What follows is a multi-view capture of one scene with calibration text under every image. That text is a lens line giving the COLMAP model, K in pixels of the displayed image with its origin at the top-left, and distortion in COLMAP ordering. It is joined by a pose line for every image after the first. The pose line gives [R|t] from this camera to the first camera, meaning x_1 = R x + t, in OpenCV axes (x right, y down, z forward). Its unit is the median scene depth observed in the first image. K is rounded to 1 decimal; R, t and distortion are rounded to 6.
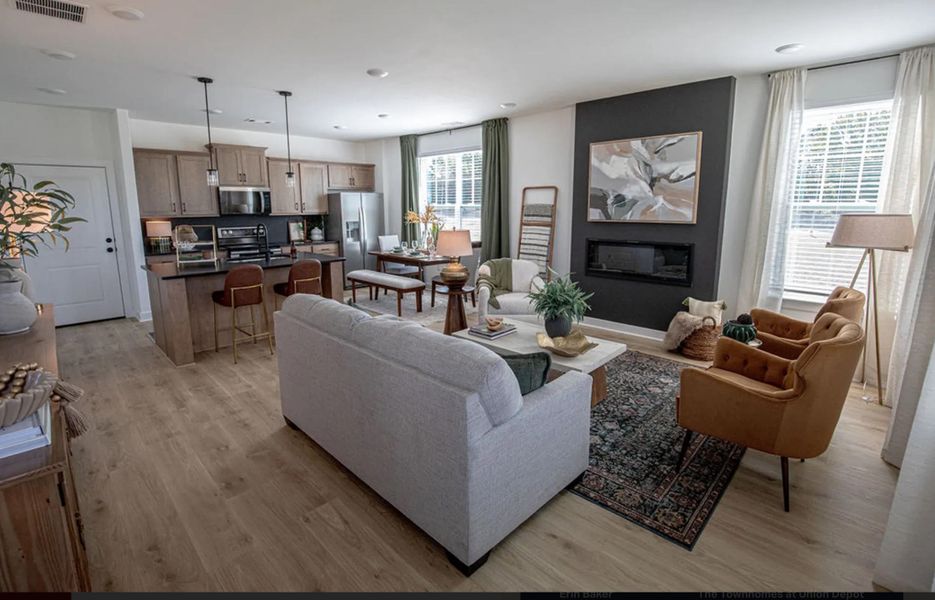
lens RADIAL K [[431.6, 0, 465.9], [0, 431.6, 276.2], [0, 0, 1]] dist [-0.032483, 0.005101]
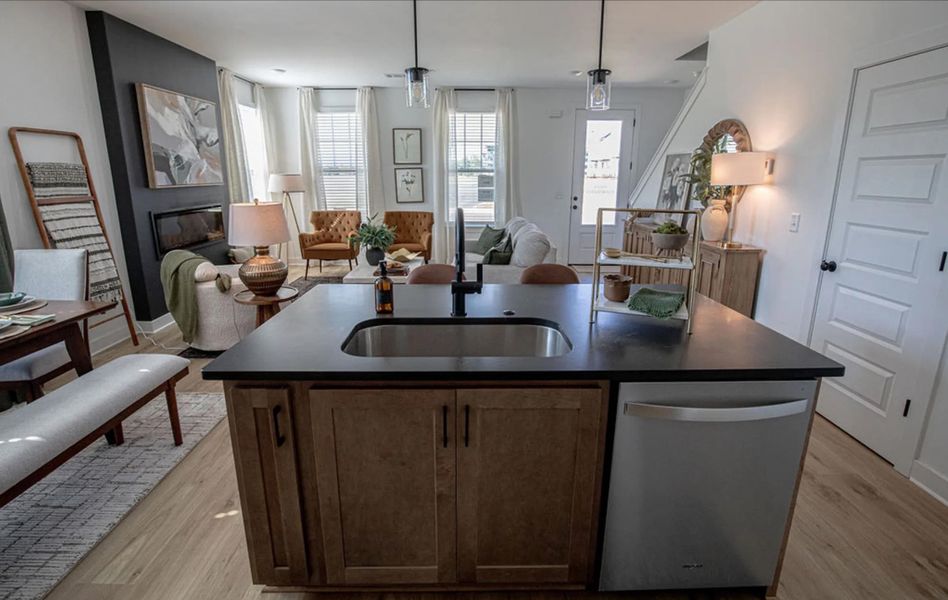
lens RADIAL K [[442.6, 0, 475.6], [0, 442.6, 275.5], [0, 0, 1]] dist [-0.001704, 0.000126]
pose [[-0.707898, -0.158242, 0.688360, -0.795405], [0.112359, 0.936941, 0.330935, -0.208208], [-0.697321, 0.311611, -0.645478, 1.346224]]
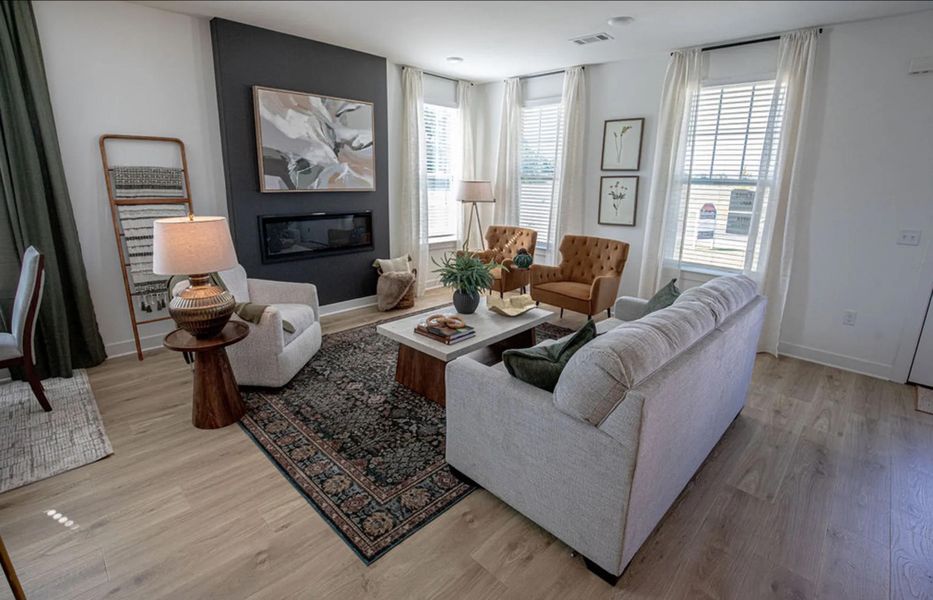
lens RADIAL K [[431.5, 0, 485.5], [0, 431.5, 282.4], [0, 0, 1]] dist [-0.022704, 0.000175]
pose [[-0.023860, -0.234357, 0.971858, -0.572355], [0.138656, 0.961963, 0.235375, -0.115249], [-0.990053, 0.140370, 0.009542, 0.731254]]
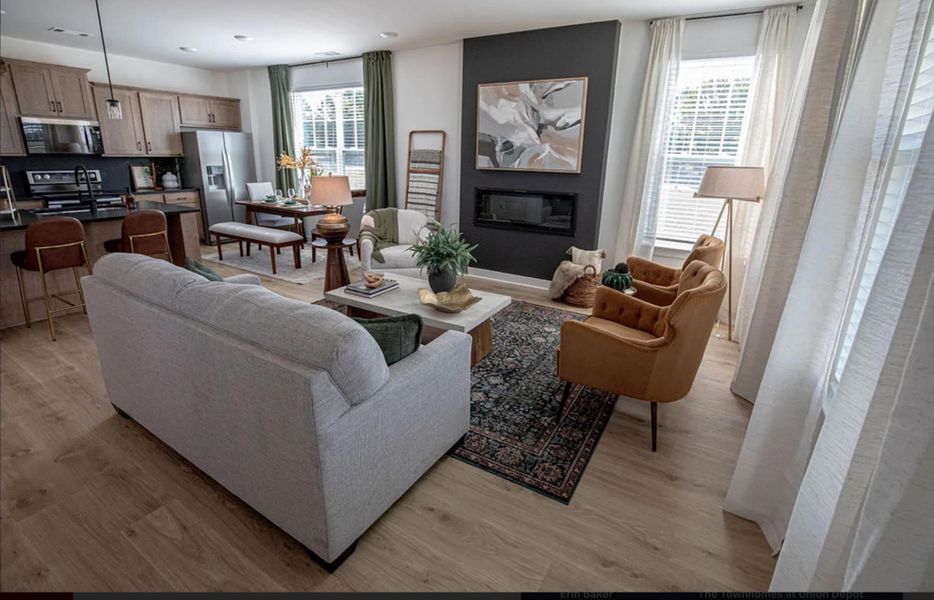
lens RADIAL K [[431.1, 0, 465.4], [0, 431.1, 276.3], [0, 0, 1]] dist [-0.032483, 0.005101]
pose [[0.972925, -0.035123, 0.228437, 0.037768], [0.009271, 0.993521, 0.113273, 0.000870], [-0.230935, -0.108088, 0.966947, 0.062122]]
